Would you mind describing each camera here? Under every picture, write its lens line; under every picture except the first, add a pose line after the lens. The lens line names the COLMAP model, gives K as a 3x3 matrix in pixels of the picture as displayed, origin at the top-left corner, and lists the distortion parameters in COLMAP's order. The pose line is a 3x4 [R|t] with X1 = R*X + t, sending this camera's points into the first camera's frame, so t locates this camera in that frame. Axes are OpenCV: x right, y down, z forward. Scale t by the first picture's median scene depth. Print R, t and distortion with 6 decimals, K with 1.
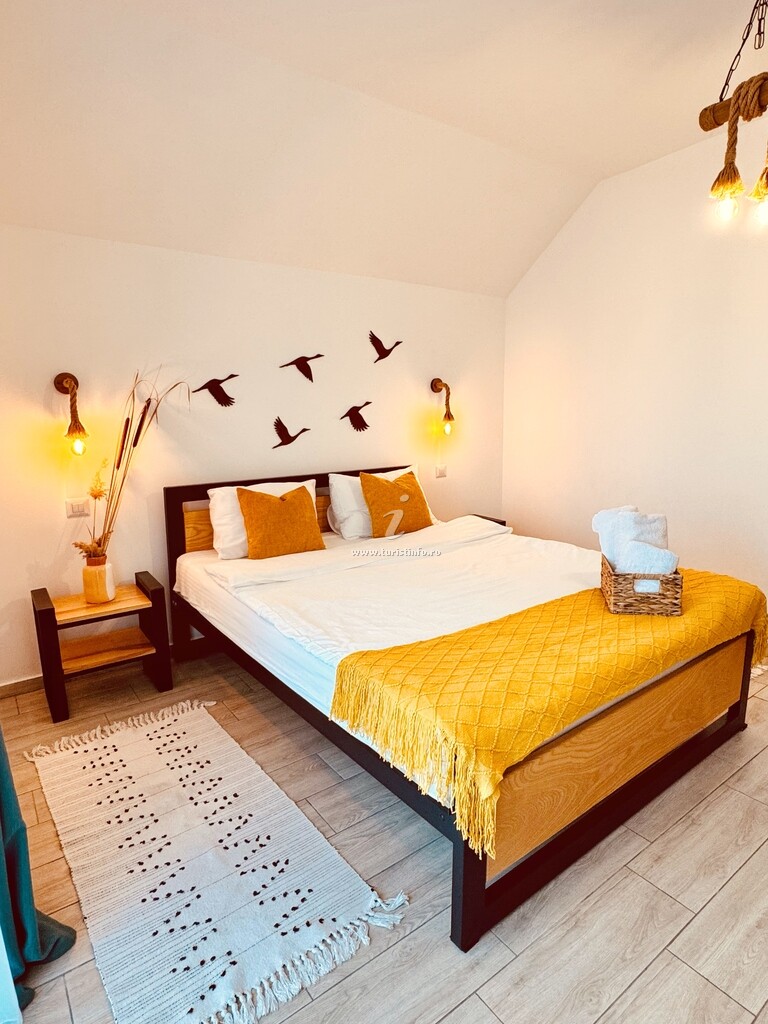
lens RADIAL K [[566.4, 0, 384.0], [0, 566.4, 512.0], [0, 0, 1]] dist [-0.004327, -0.000658]
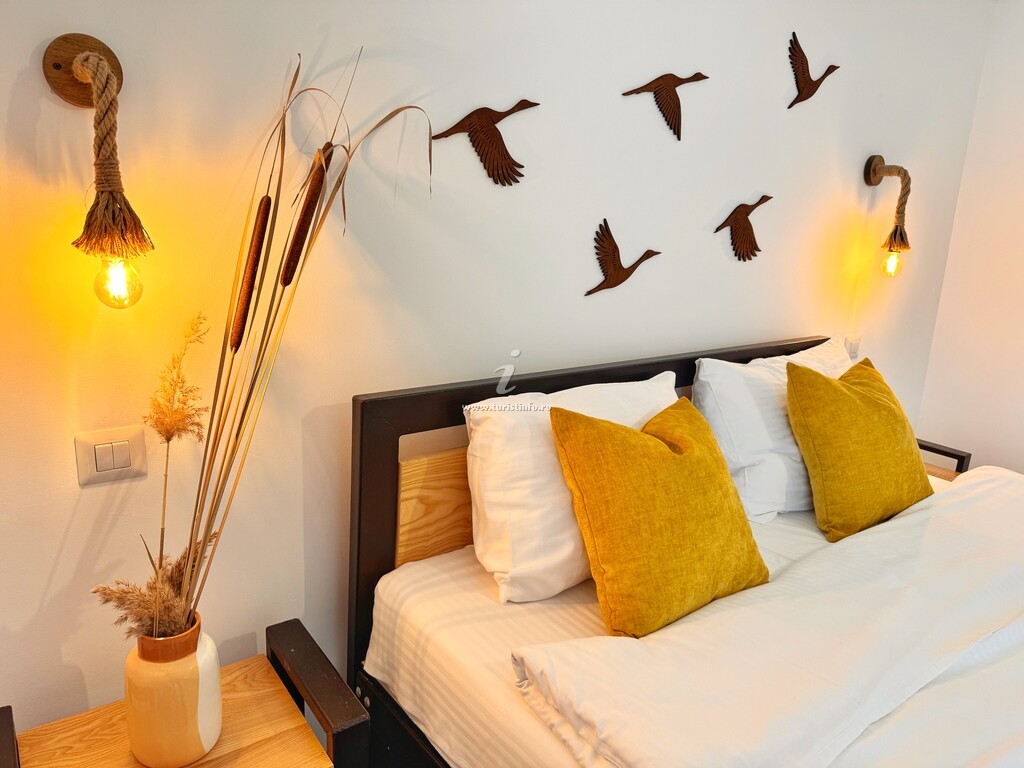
lens RADIAL K [[705.8, 0, 512.1], [0, 705.8, 388.8], [0, 0, 1]] dist [0.079901, -0.104997]
pose [[0.998307, 0.052124, 0.025791, -0.293963], [-0.053583, 0.996786, 0.059547, -0.079693], [-0.022605, -0.060828, 0.997892, 0.530632]]
